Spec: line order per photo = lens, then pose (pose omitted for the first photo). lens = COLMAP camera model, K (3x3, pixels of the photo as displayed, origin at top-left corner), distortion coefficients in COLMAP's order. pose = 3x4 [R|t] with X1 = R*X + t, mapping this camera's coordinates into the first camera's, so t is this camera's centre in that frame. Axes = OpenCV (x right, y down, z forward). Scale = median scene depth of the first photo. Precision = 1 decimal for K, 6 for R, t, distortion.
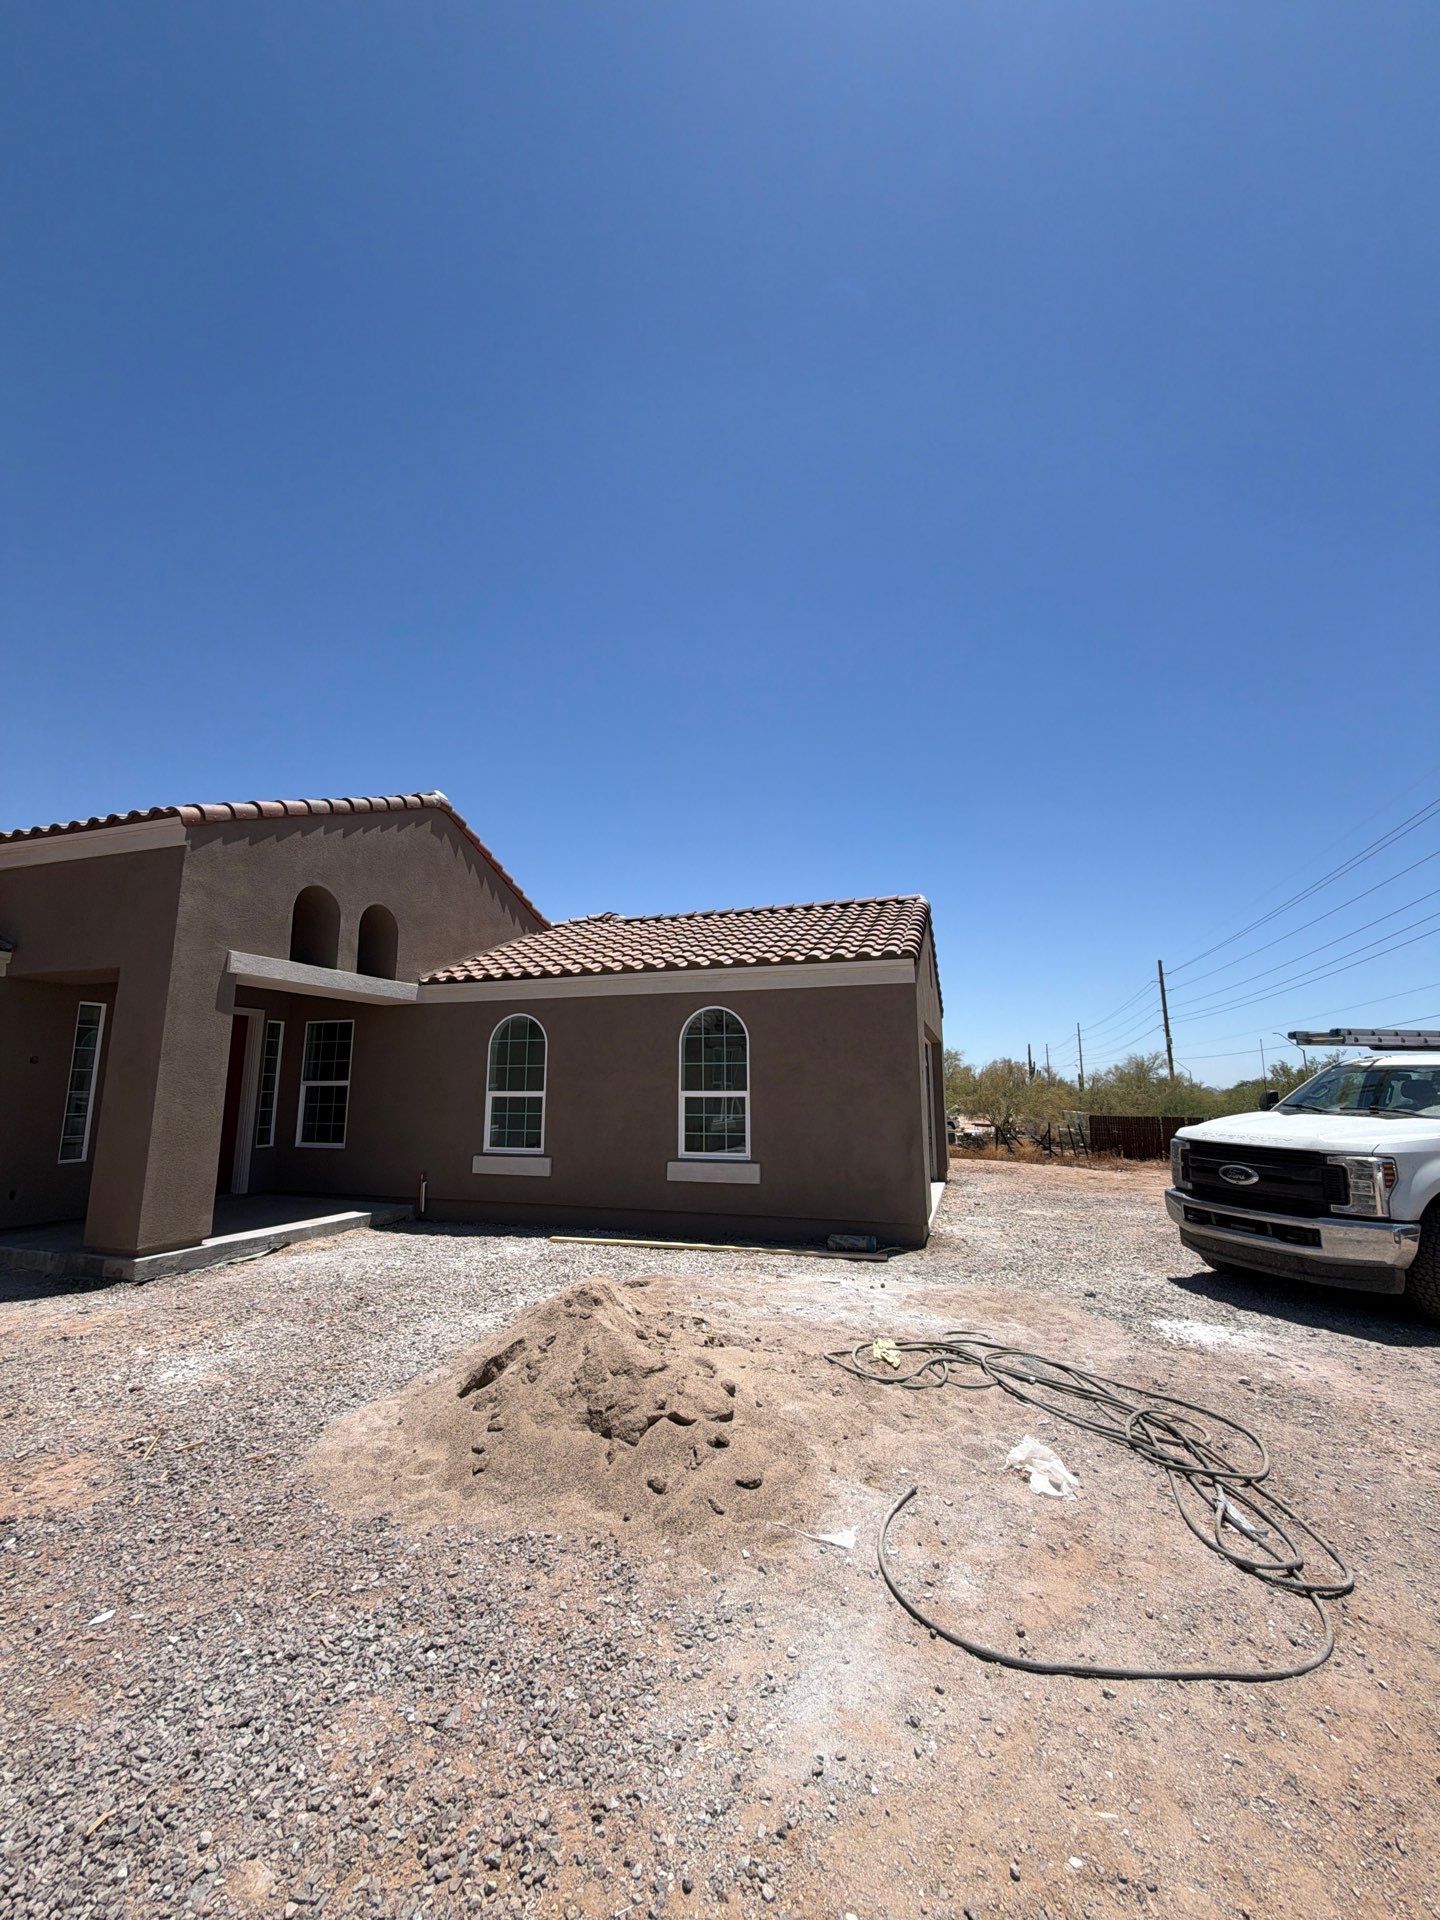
lens RADIAL K [[764.2, 0, 713.3], [0, 764.2, 955.6], [0, 0, 1]] dist [0.001589, 0.000409]
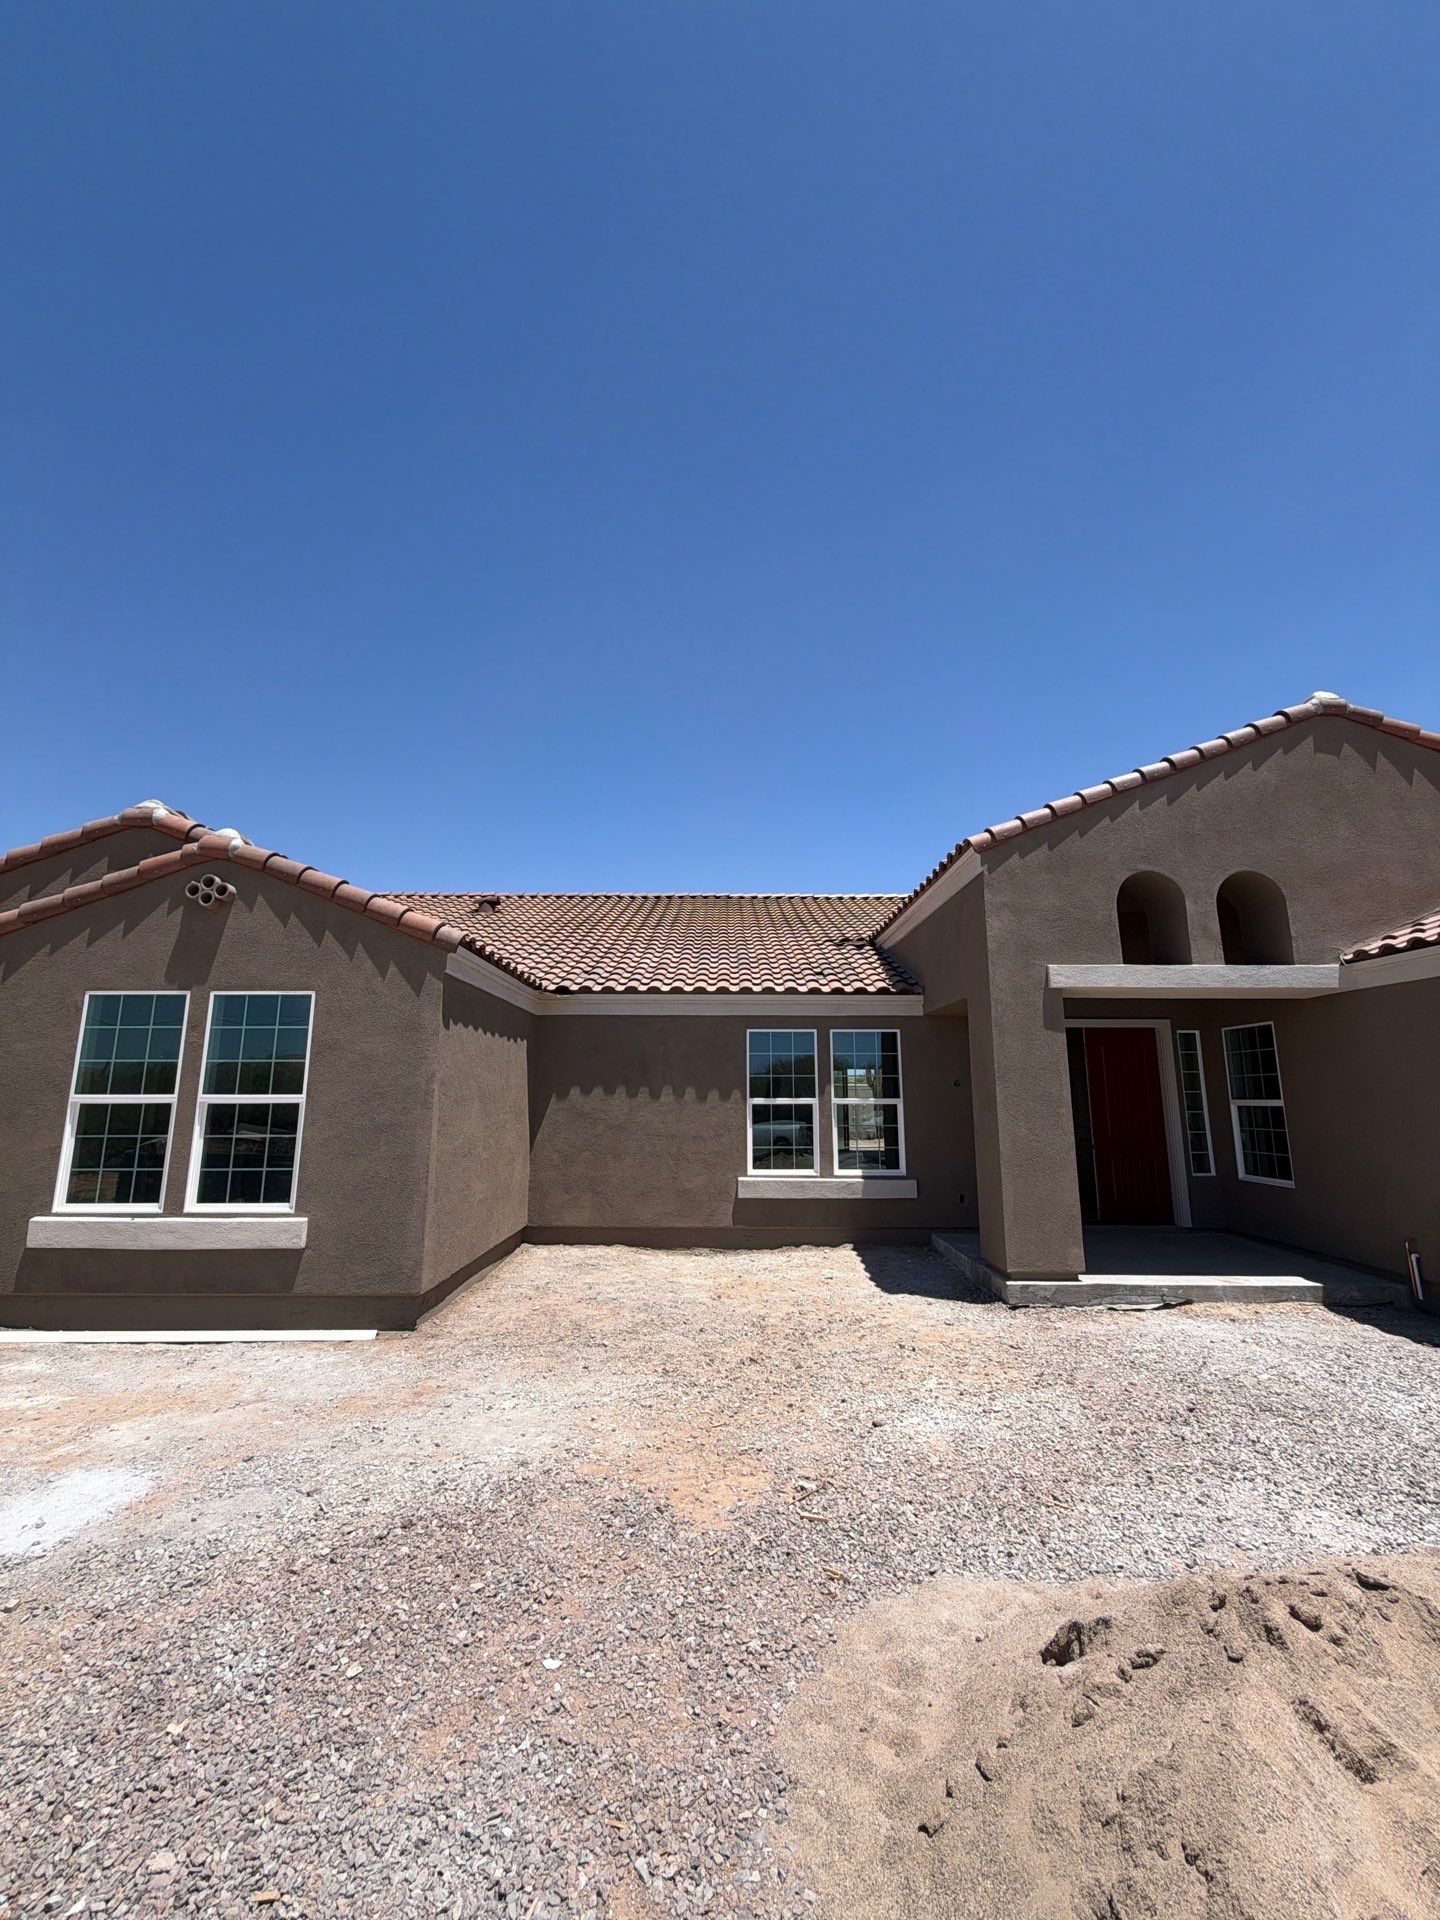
lens RADIAL K [[764.2, 0, 713.3], [0, 764.2, 955.6], [0, 0, 1]] dist [0.001589, 0.000409]
pose [[0.323925, -0.169845, -0.930712, 0.113813], [0.160702, 0.979336, -0.122788, 0.031427], [0.932334, -0.109793, 0.344526, 0.288733]]
